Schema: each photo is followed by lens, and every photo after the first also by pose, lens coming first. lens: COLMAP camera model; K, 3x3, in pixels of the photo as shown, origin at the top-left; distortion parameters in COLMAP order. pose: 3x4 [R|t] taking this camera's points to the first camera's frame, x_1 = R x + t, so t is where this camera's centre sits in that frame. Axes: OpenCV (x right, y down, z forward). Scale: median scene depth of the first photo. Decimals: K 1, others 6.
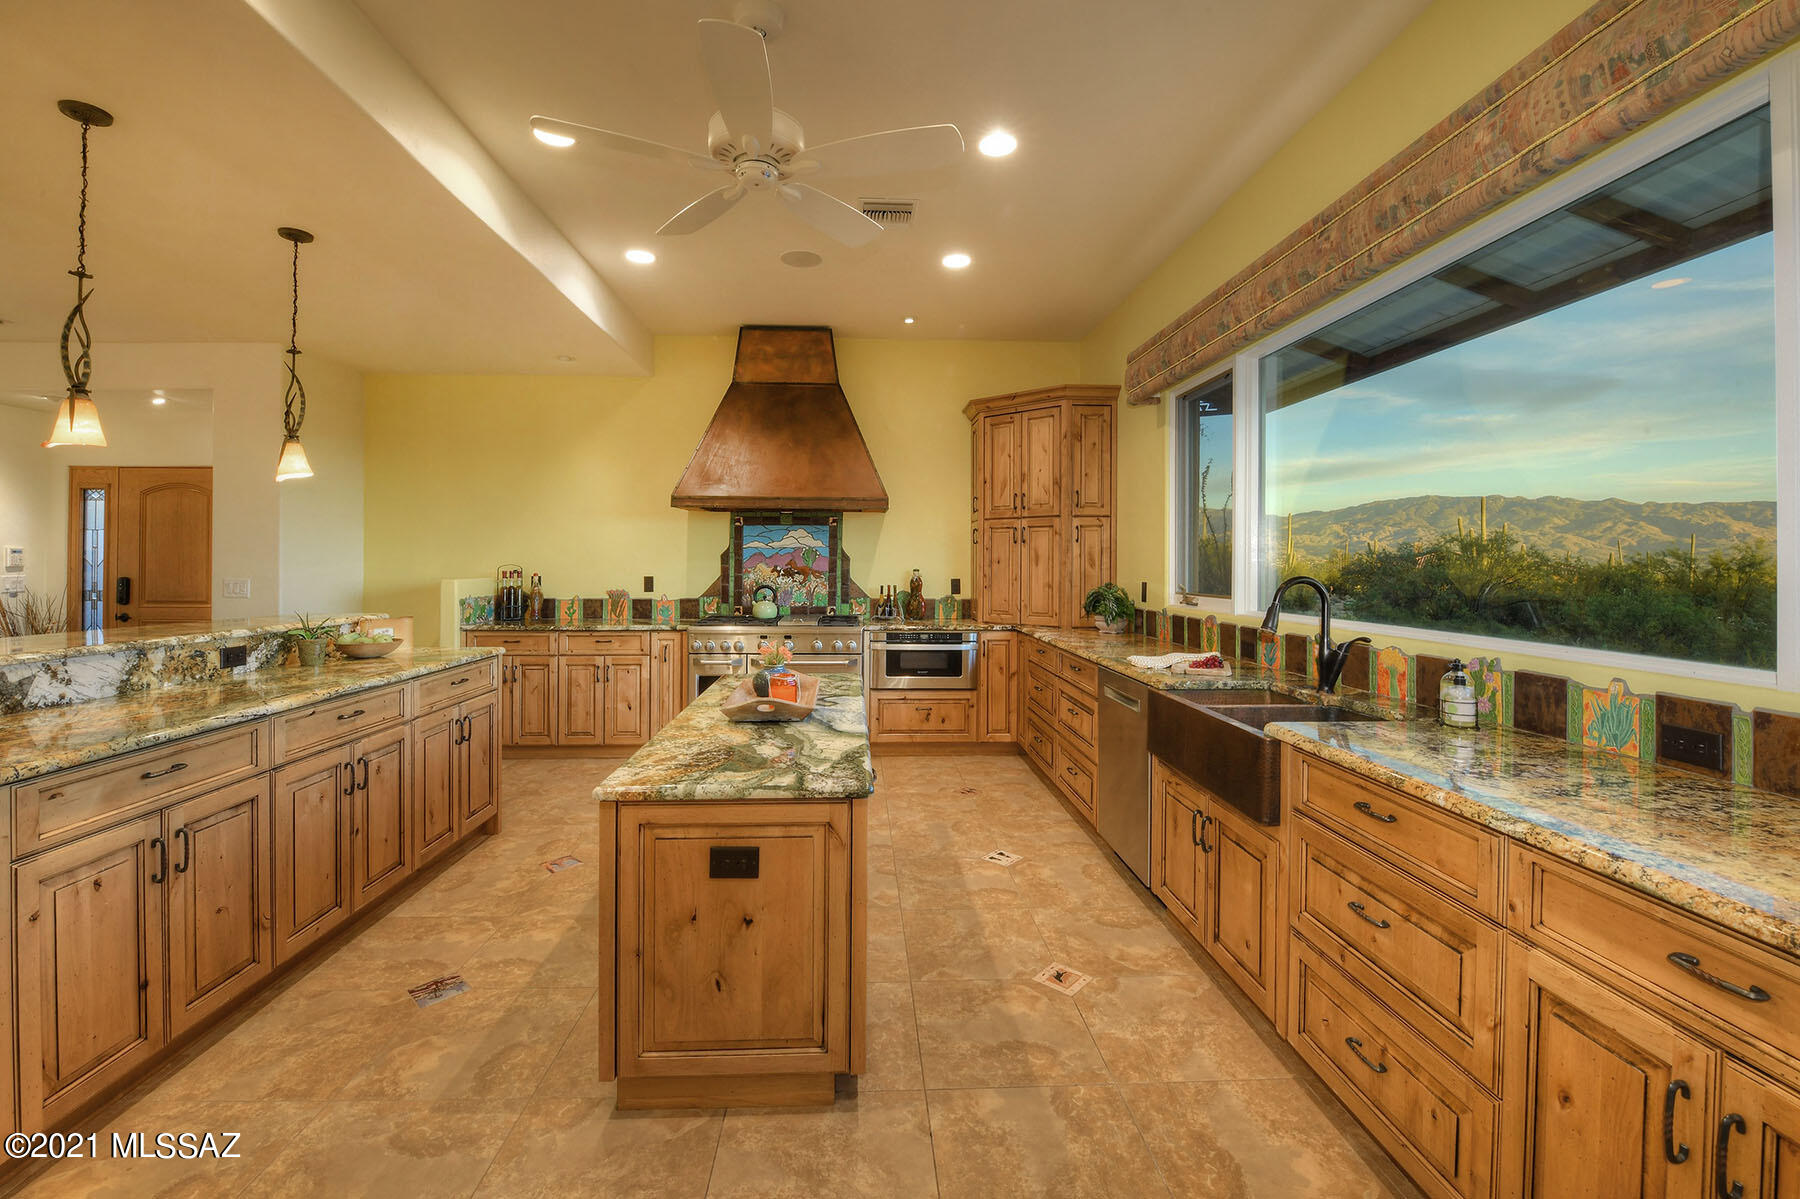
lens RADIAL K [[711.0, 0, 832.5], [0, 711.0, 544.1], [0, 0, 1]] dist [-0.013728, -0.000569]
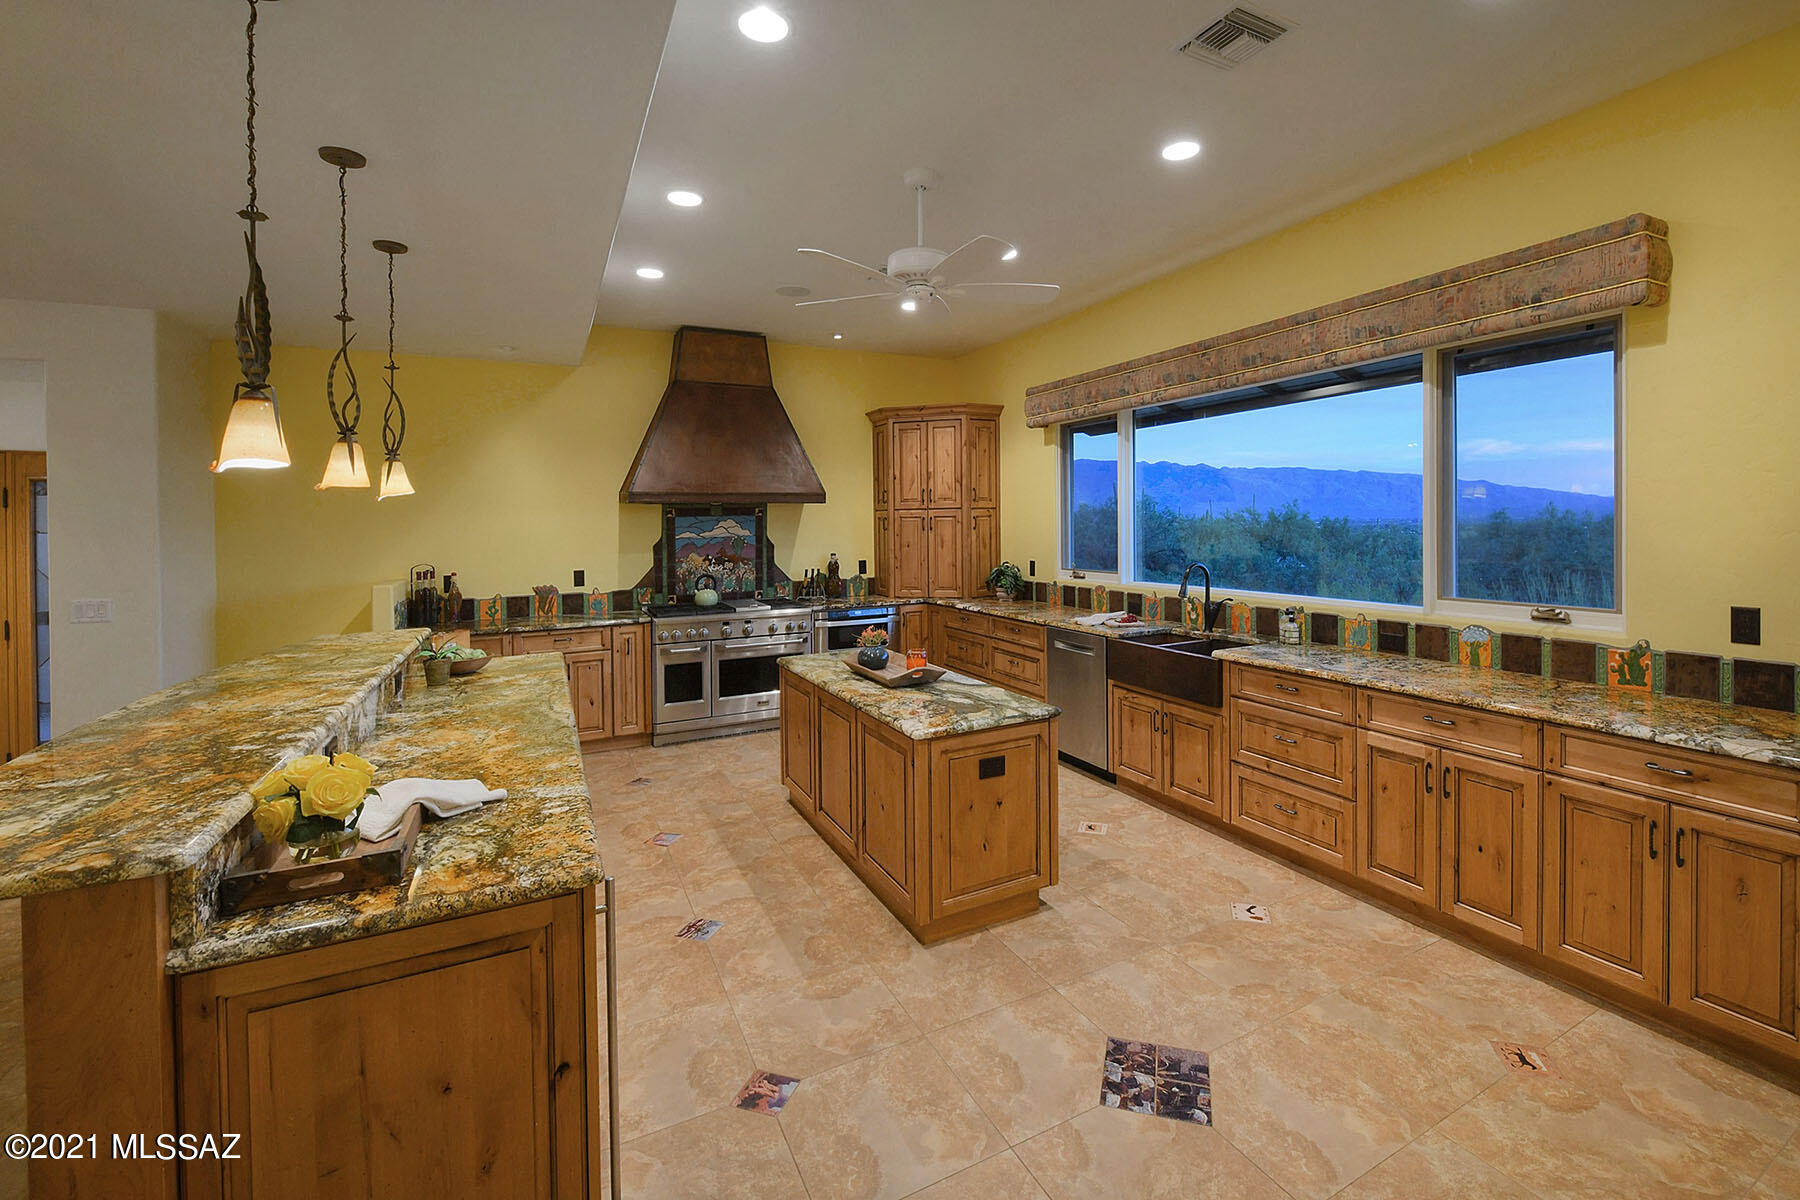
lens RADIAL K [[751.6, 0, 887.6], [0, 751.6, 517.3], [0, 0, 1]] dist [-0.014202, -0.000529]
pose [[0.908136, -0.014520, 0.418424, -0.338861], [0.009288, 0.999851, 0.014537, -0.043637], [-0.418572, -0.009315, 0.908136, -0.134481]]
